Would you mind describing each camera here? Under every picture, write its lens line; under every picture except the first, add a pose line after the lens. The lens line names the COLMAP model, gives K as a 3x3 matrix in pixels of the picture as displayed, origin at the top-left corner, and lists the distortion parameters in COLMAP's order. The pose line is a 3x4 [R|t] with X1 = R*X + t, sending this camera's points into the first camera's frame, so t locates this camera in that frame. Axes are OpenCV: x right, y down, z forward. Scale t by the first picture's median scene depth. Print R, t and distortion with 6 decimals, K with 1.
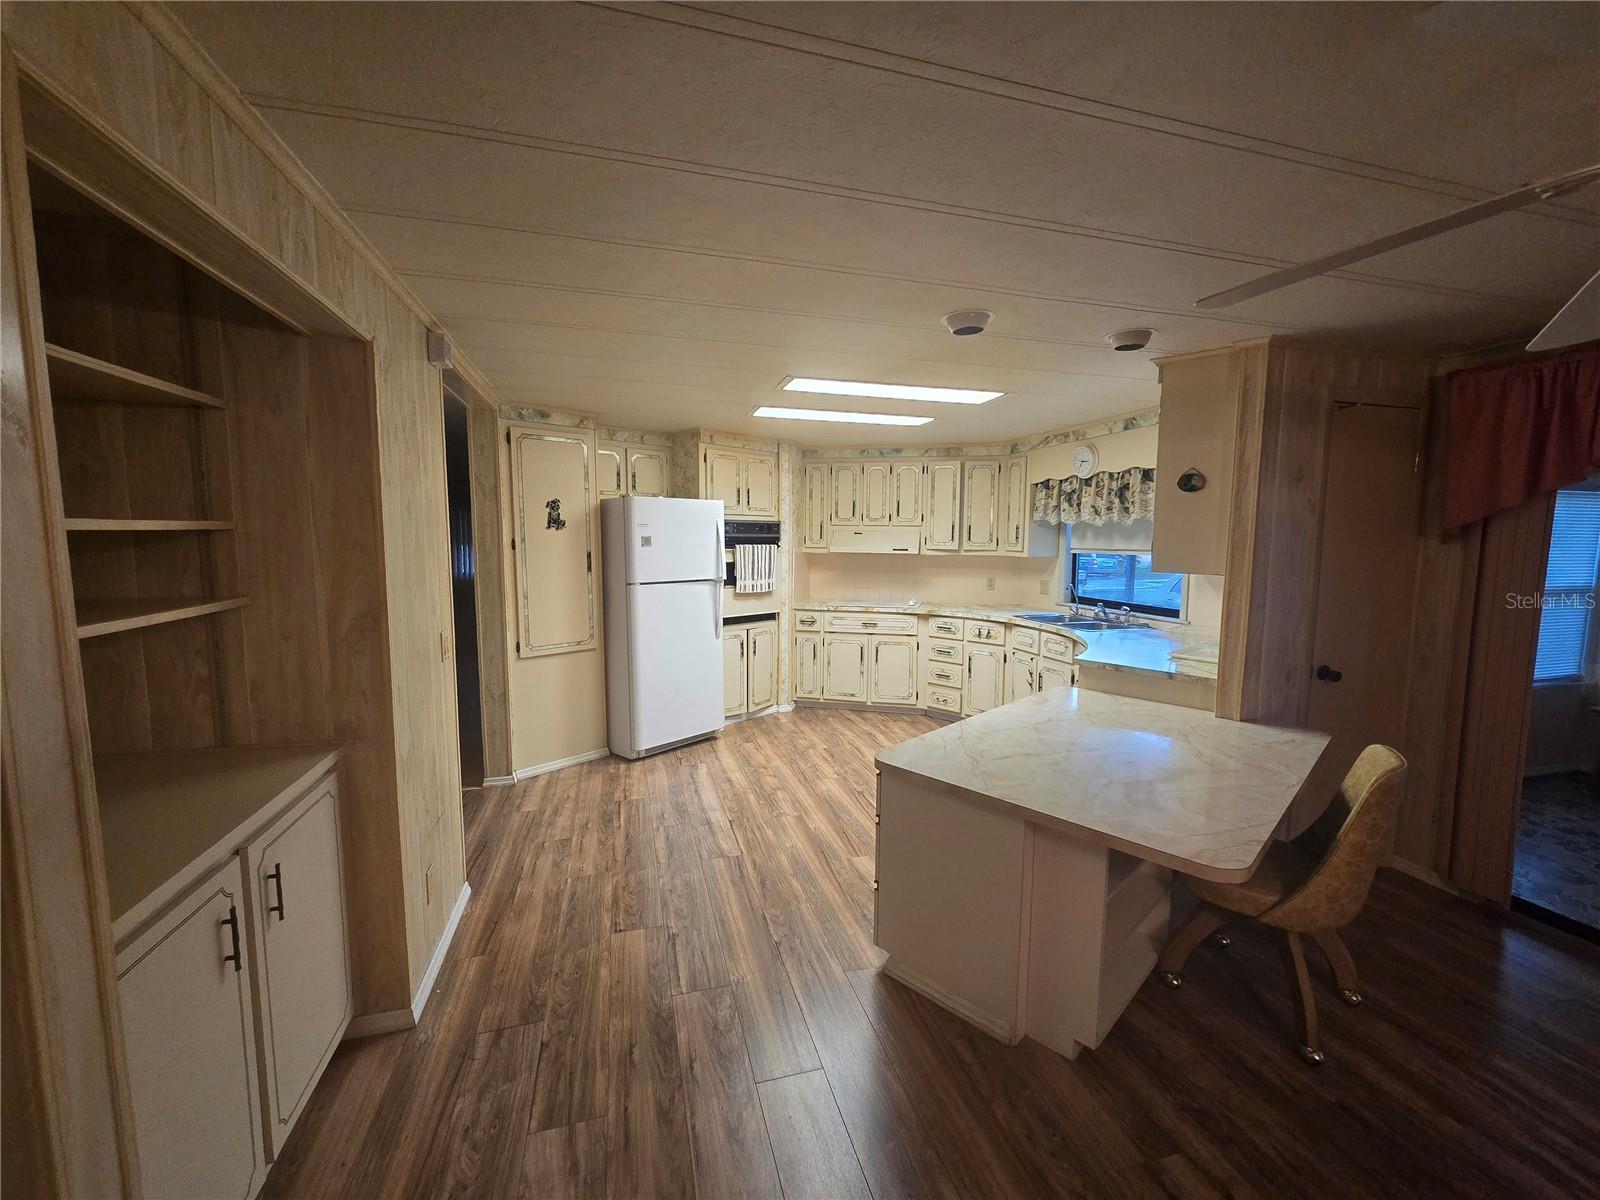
lens RADIAL K [[651.9, 0, 809.6], [0, 651.9, 595.8], [0, 0, 1]] dist [-0.005857, 0.001301]
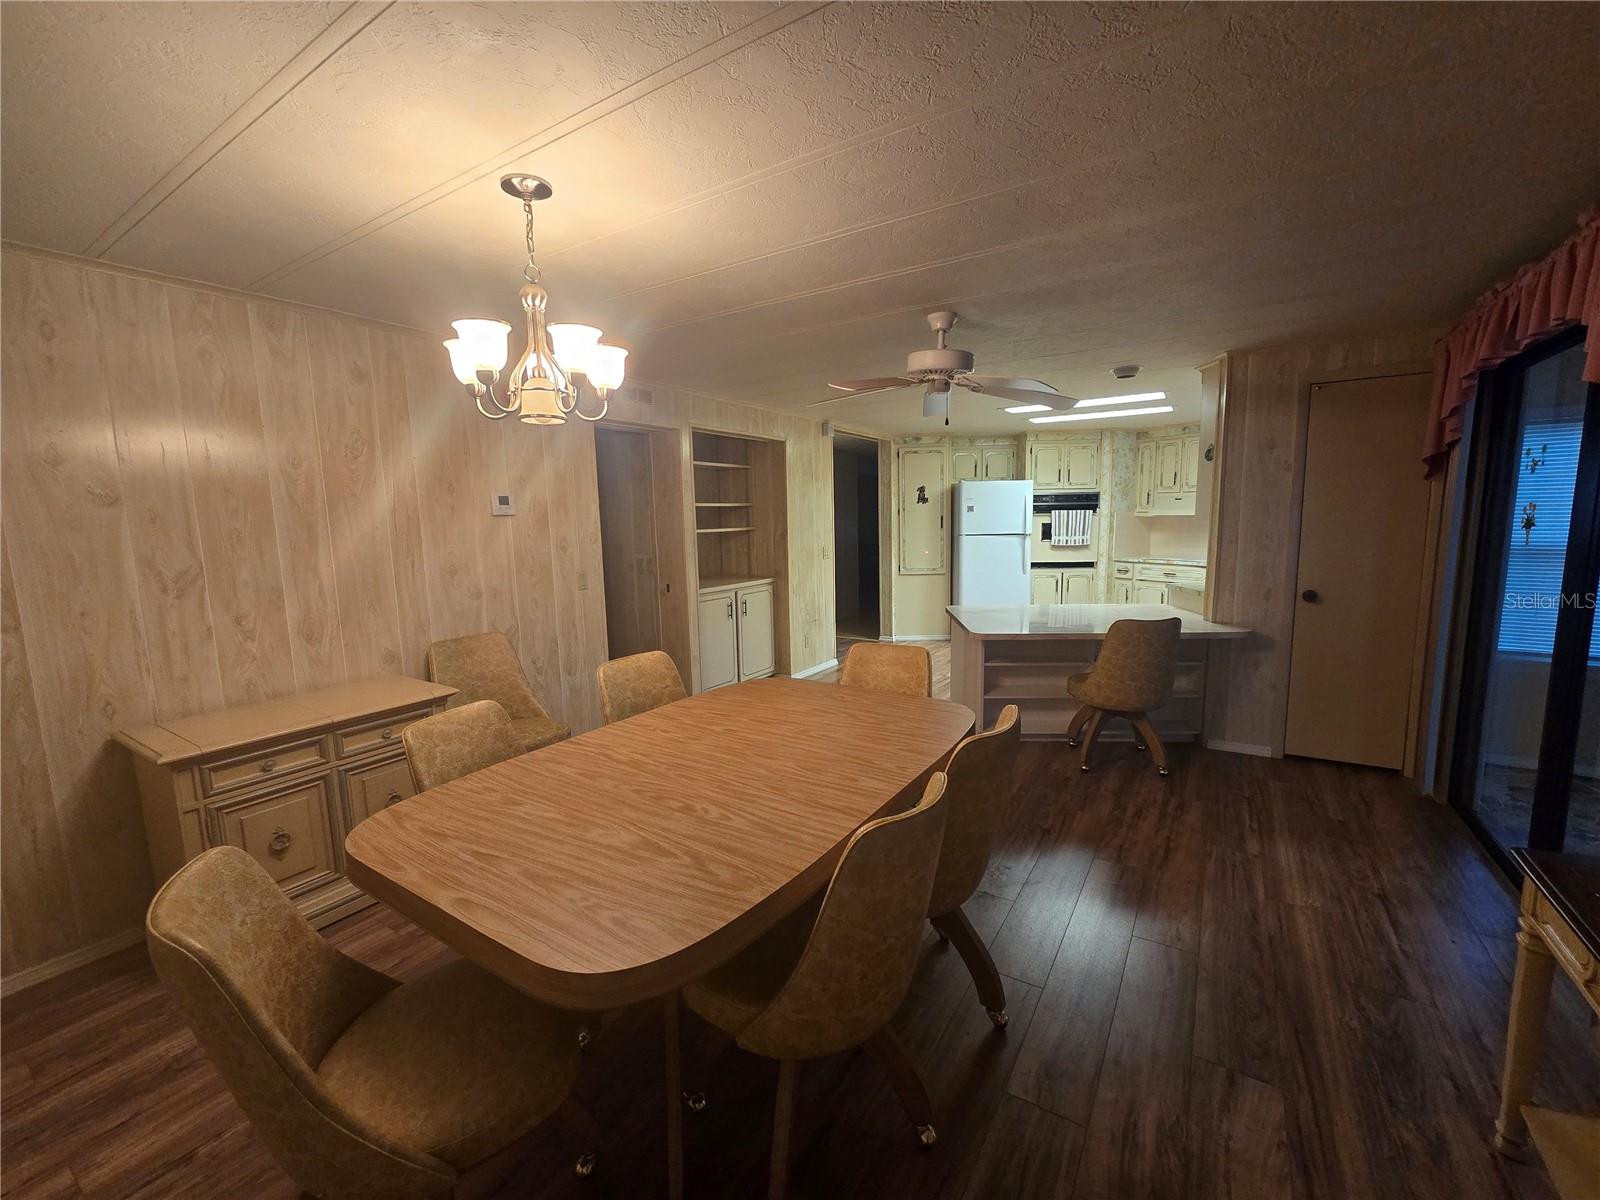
lens RADIAL K [[651.9, 0, 813.3], [0, 651.9, 596.6], [0, 0, 1]] dist [-0.005857, 0.001301]
pose [[0.664866, 0.073475, -0.743340, 0.650141], [-0.047318, 0.997295, 0.056253, 0.056226], [0.745462, -0.002228, 0.666544, -0.346528]]
